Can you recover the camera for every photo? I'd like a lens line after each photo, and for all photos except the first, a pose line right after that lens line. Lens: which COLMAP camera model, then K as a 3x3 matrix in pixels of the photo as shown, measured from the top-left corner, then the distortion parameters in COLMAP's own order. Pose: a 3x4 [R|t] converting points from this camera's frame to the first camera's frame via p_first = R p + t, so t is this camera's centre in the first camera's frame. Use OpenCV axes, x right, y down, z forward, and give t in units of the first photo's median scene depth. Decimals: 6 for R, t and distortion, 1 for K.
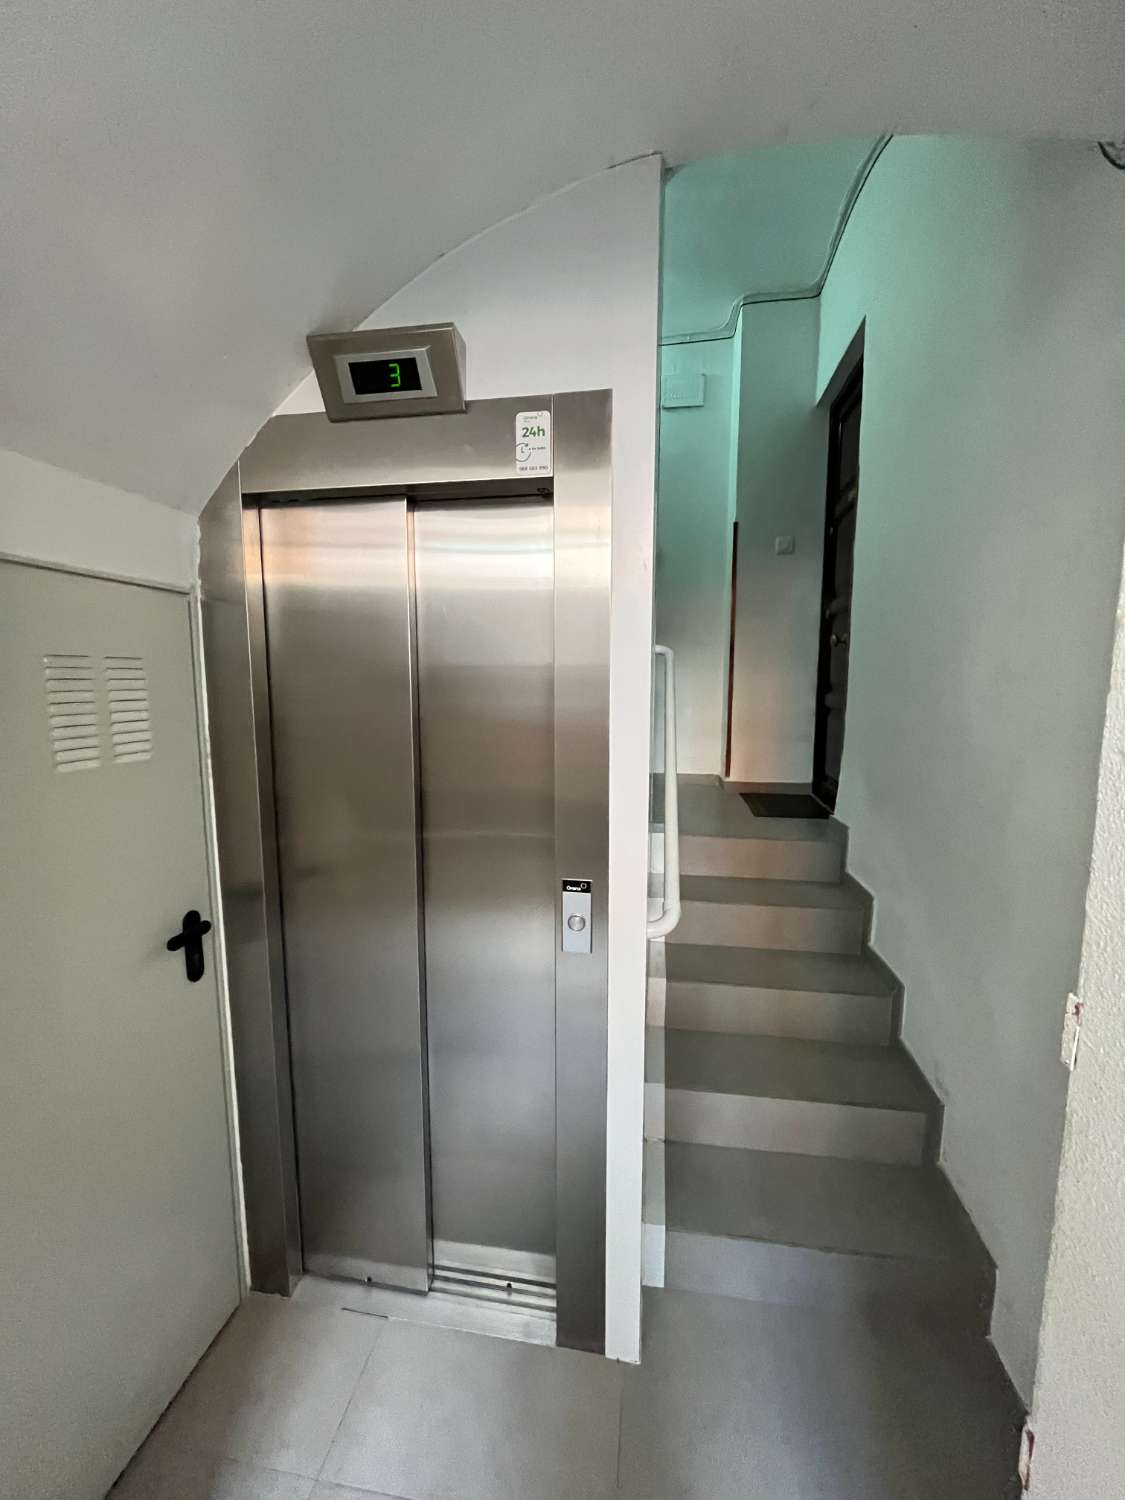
lens RADIAL K [[610.2, 0, 563.6], [0, 610.2, 752.2], [0, 0, 1]] dist [-0.002191, -0.000593]
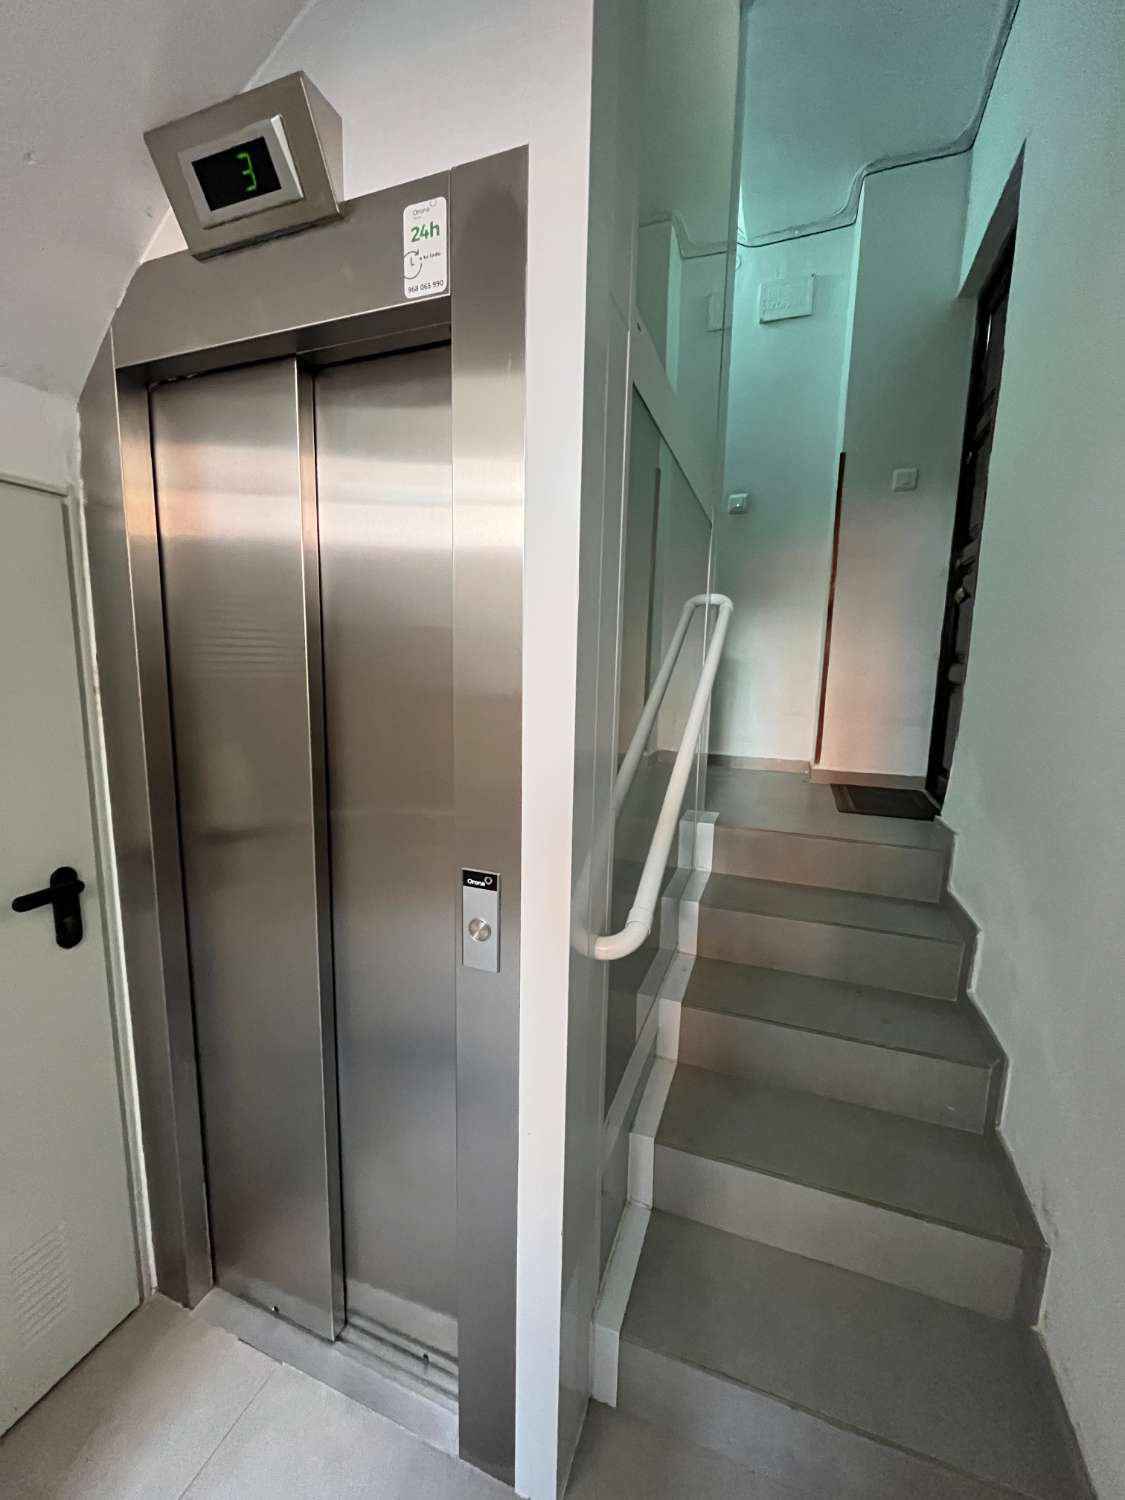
lens RADIAL K [[610.2, 0, 561.9], [0, 610.2, 752.3], [0, 0, 1]] dist [-0.002191, -0.000593]
pose [[0.979096, 0.050615, -0.197001, 0.209290], [-0.045388, 0.998489, 0.030964, 0.033356], [0.198271, -0.021375, 0.979914, 0.255019]]
